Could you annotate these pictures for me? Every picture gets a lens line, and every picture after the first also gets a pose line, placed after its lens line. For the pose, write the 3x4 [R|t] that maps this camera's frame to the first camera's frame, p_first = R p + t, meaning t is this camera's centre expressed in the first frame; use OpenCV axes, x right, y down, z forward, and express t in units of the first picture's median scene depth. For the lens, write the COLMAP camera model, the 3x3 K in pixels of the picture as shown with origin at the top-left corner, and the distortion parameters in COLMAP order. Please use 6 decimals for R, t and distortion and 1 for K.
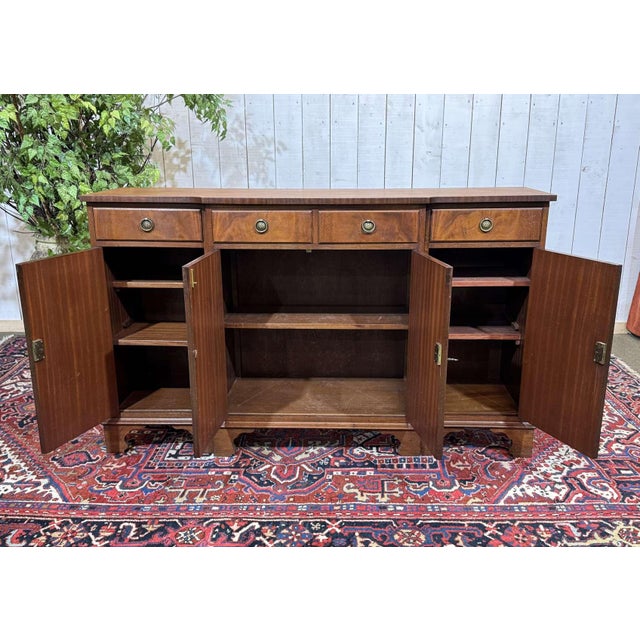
lens RADIAL K [[655.8, 0, 333.3], [0, 655.8, 343.4], [0, 0, 1]] dist [0.201923, -0.464203]
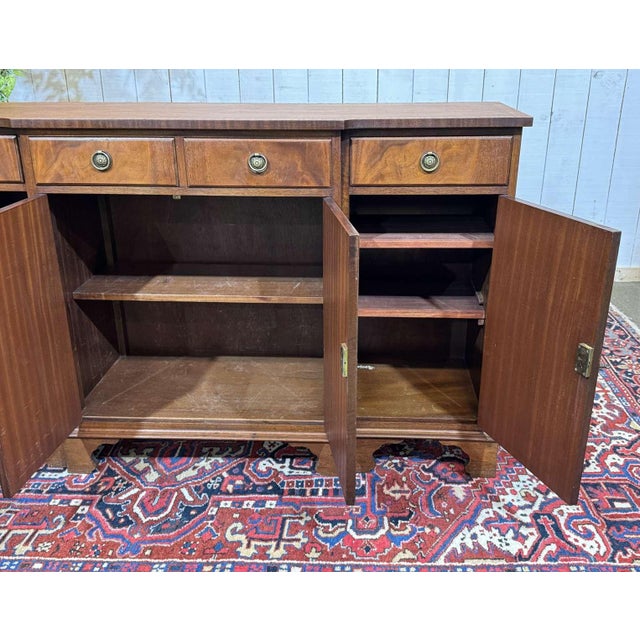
lens RADIAL K [[676.5, 0, 330.9], [0, 676.5, 320.5], [0, 0, 1]] dist [0.202969, -0.476864]
pose [[0.999772, 0.005815, -0.020542, 0.133000], [-0.003924, 0.995850, 0.090921, -0.073087], [0.020985, -0.090819, 0.995646, 0.259720]]
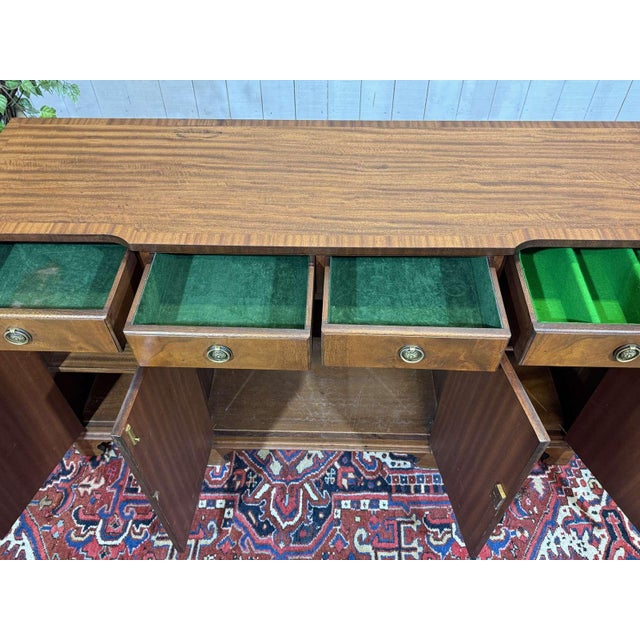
lens RADIAL K [[546.3, 0, 322.1], [0, 546.3, 325.8], [0, 0, 1]] dist [0.065275, -0.103850]
pose [[0.999966, -0.007440, 0.003569, -0.025959], [0.004396, 0.846379, 0.532562, -0.381427], [-0.006982, -0.532529, 0.846383, 0.498541]]
